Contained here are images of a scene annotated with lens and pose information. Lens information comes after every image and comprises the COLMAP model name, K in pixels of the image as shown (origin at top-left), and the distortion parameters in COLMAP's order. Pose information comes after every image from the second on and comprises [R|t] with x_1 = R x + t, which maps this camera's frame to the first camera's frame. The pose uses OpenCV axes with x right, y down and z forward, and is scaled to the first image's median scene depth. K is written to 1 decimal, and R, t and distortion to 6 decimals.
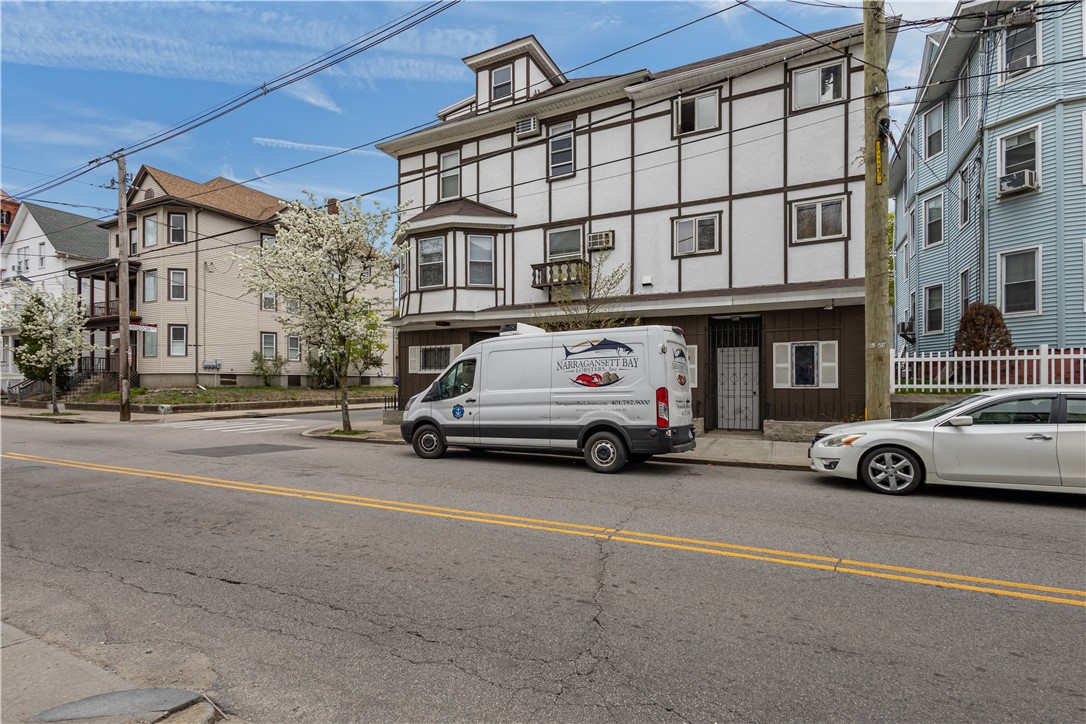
lens RADIAL K [[515.3, 0, 537.8], [0, 515.3, 384.1], [0, 0, 1]] dist [-0.000008, 0.000130]
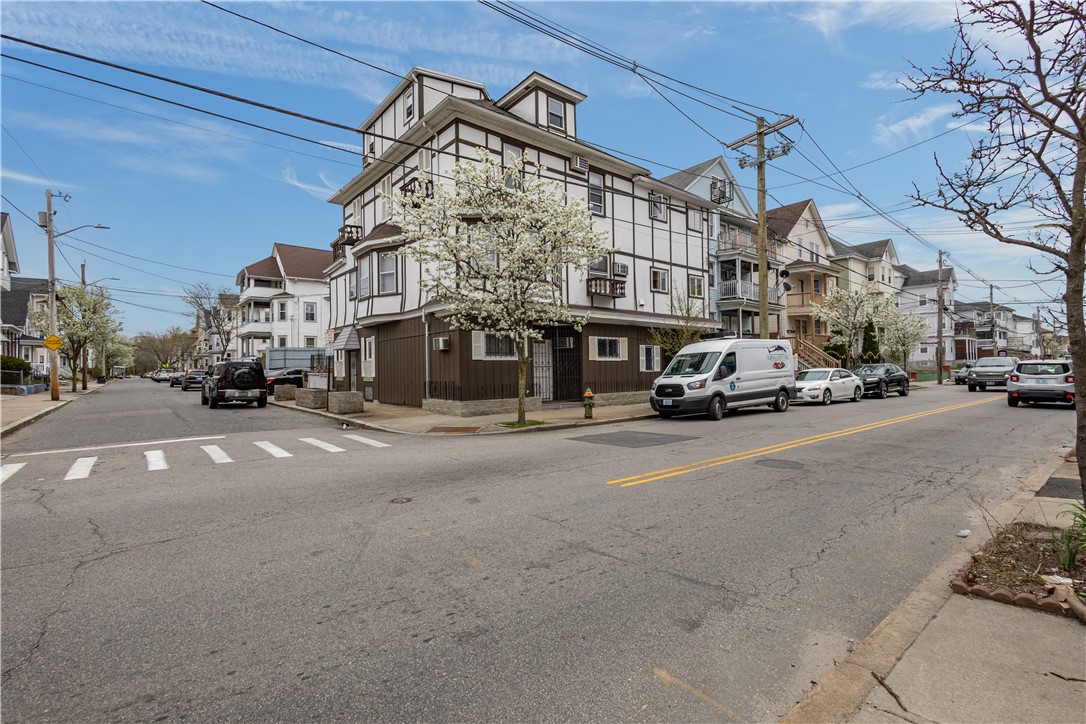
lens RADIAL K [[495.6, 0, 543.0], [0, 495.6, 362.0], [0, 0, 1]] dist [0.002031, -0.000044]
pose [[0.411153, 0.011013, 0.911500, -1.233681], [0.012768, 0.999759, -0.017839, 0.000494], [-0.911477, 0.018972, 0.410914, 0.642670]]
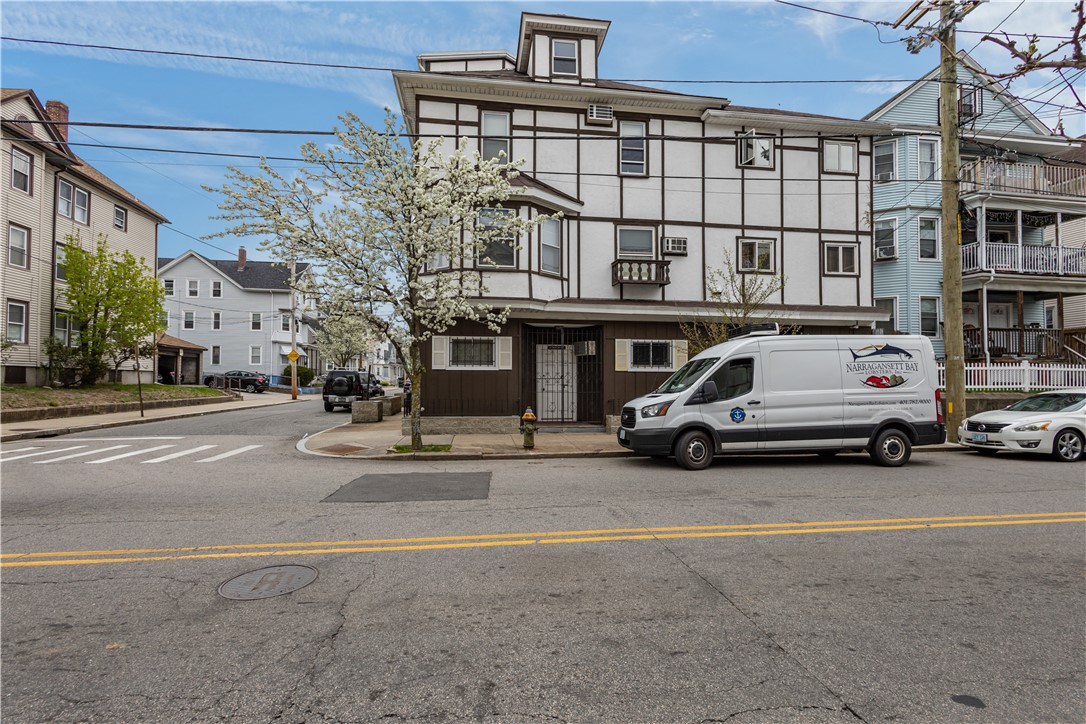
lens RADIAL K [[497.2, 0, 544.4], [0, 497.2, 371.6], [0, 0, 1]] dist [0.002111, 0.000120]
pose [[0.825307, 0.017062, 0.564426, -0.663263], [-0.005005, 0.999725, -0.022903, -0.001018], [-0.564662, 0.016077, 0.825166, 0.330094]]
